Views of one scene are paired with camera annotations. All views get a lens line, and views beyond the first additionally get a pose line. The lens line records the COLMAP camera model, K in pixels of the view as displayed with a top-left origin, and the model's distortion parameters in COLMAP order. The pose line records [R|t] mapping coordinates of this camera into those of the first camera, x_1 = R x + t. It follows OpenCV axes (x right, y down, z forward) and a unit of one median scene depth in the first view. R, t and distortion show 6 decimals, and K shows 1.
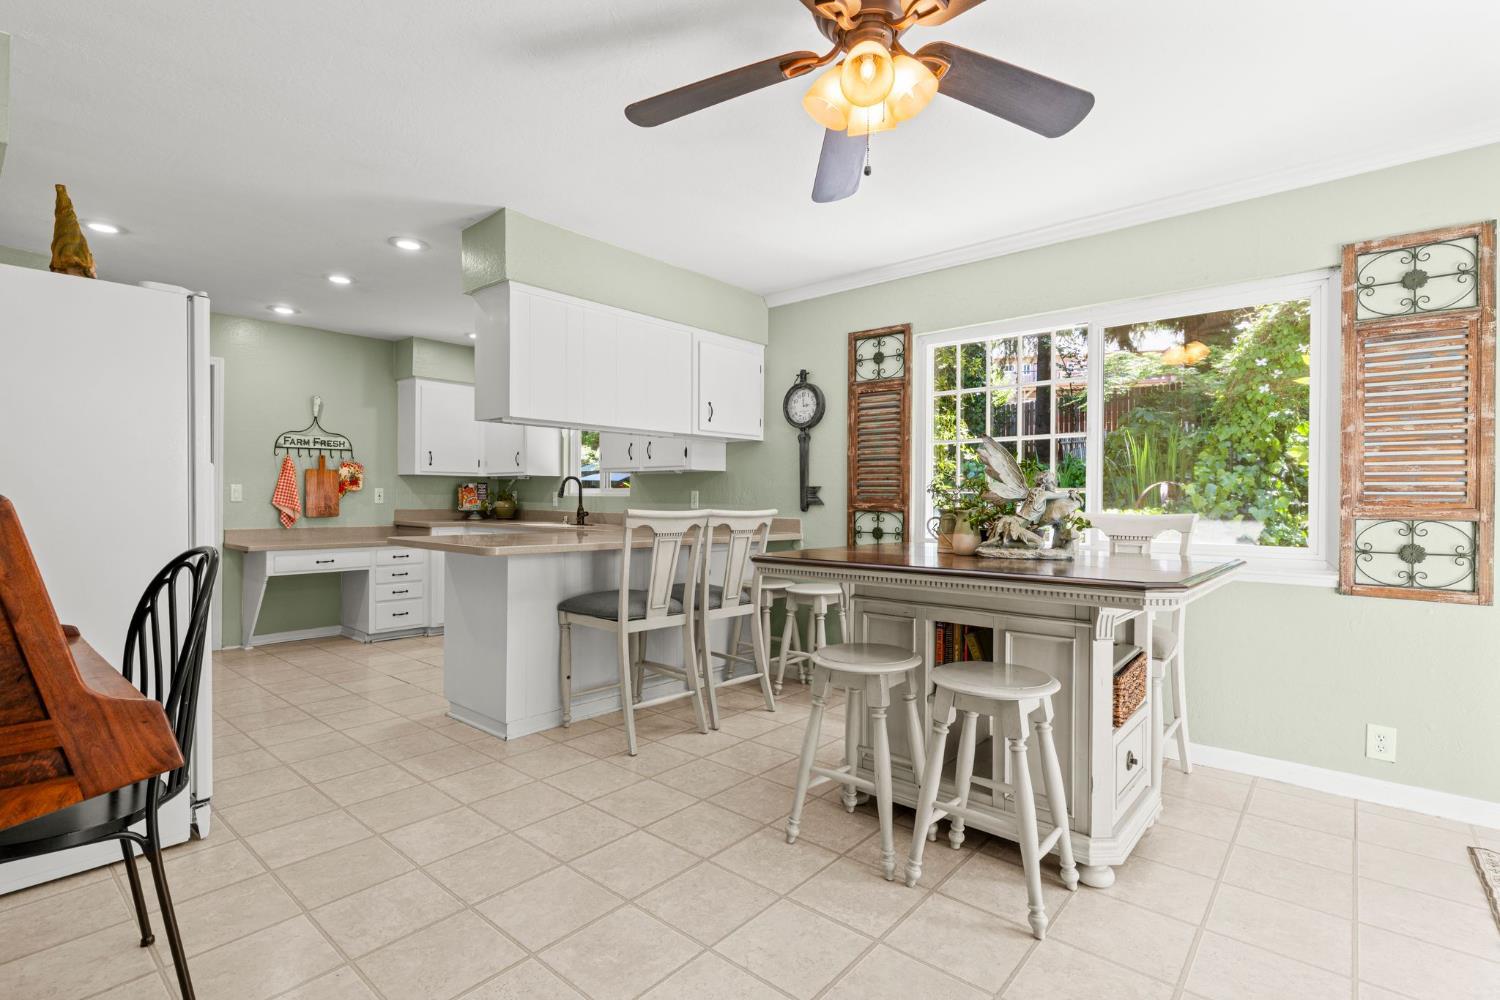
lens RADIAL K [[712.2, 0, 742.8], [0, 712.2, 500.4], [0, 0, 1]] dist [0.003217, -0.001768]
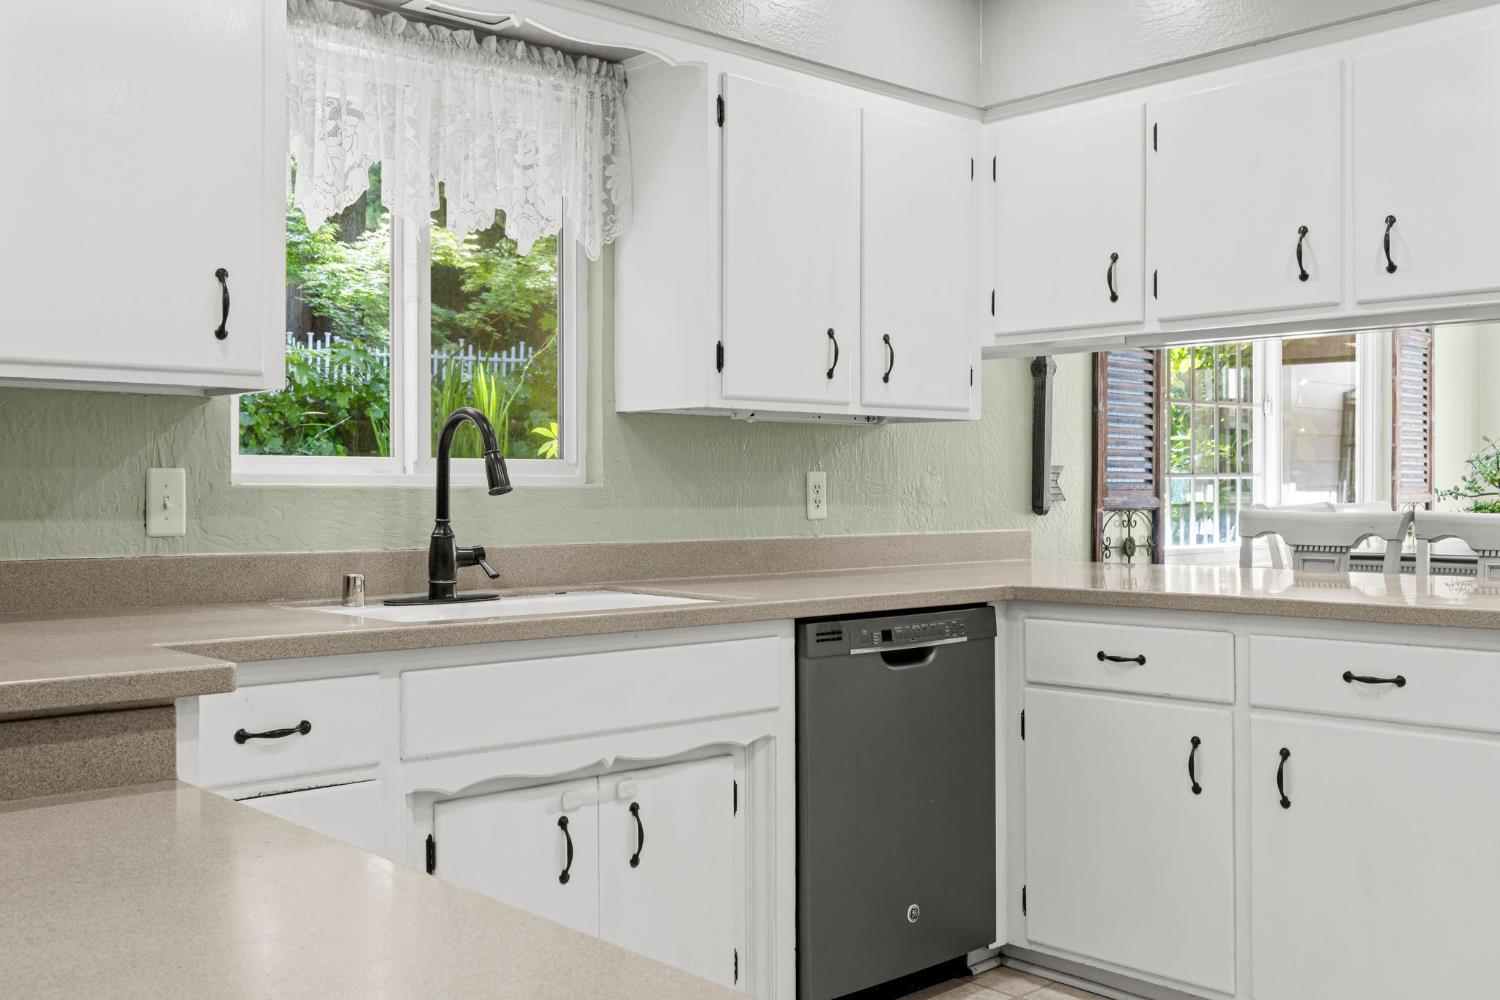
lens RADIAL K [[1450.1, 0, 753.1], [0, 1450.1, 495.8], [0, 0, 1]] dist [0.017729, 0.000000]
pose [[0.106066, -0.014274, 0.994257, -1.215708], [0.003544, 0.999896, 0.013977, -0.016355], [-0.994353, 0.002041, 0.106105, 1.391968]]
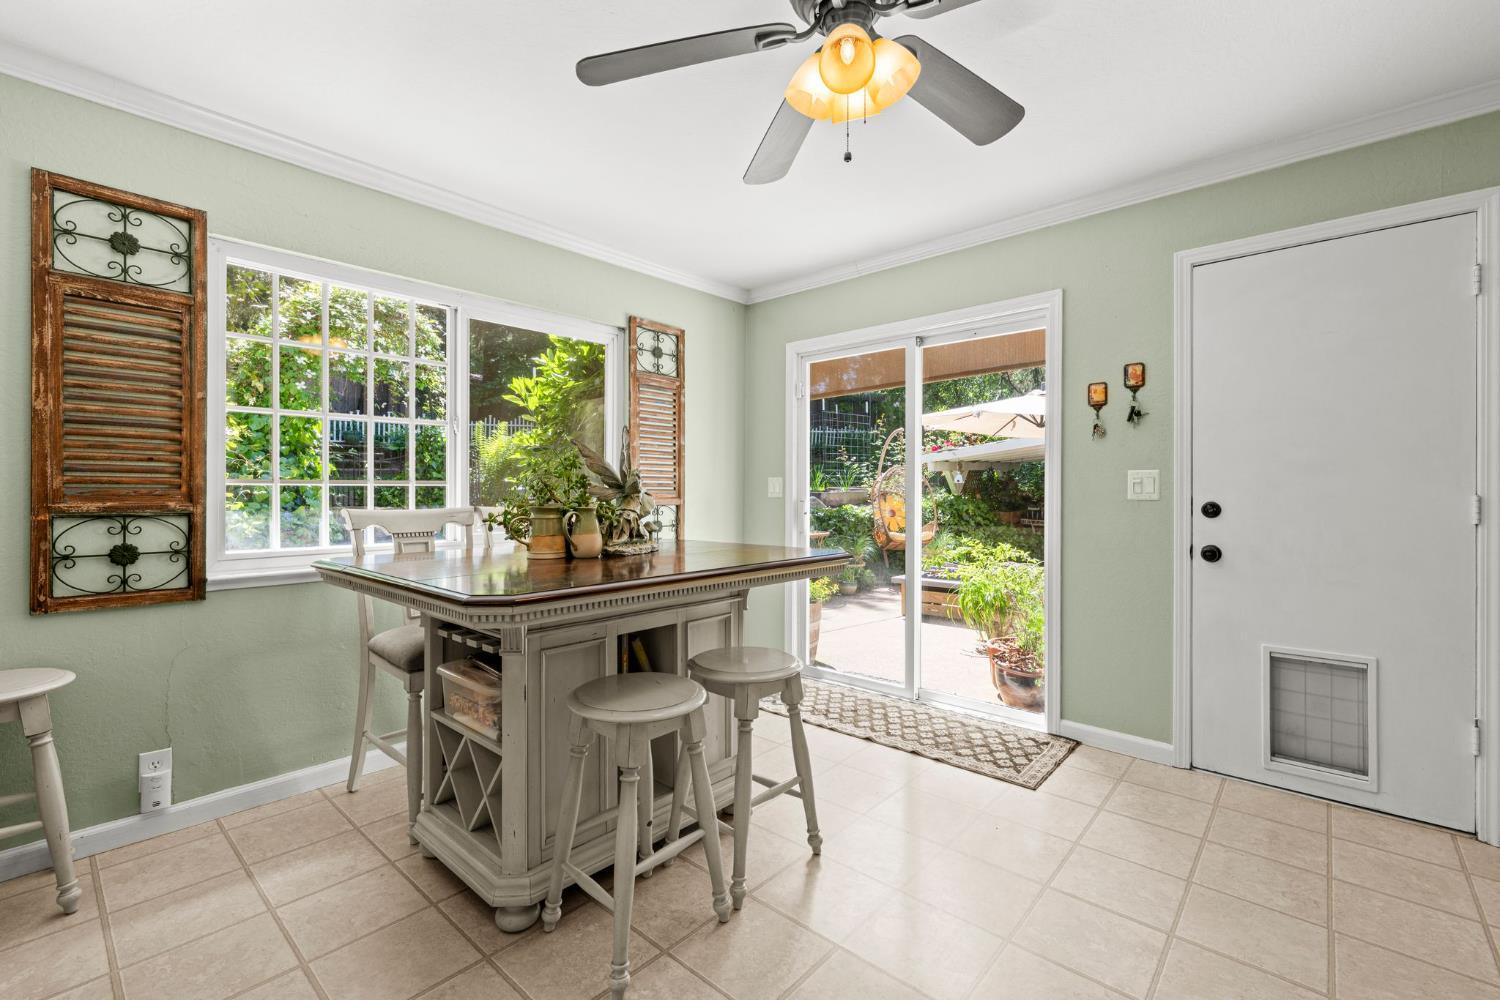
lens RADIAL K [[651.3, 0, 745.8], [0, 651.3, 492.0], [0, 0, 1]] dist [0.000646, 0.000152]
pose [[0.017277, -0.006651, 0.999829, -0.373858], [0.000369, 0.999978, 0.006646, -0.008223], [-0.999851, 0.000254, 0.017279, 0.588203]]
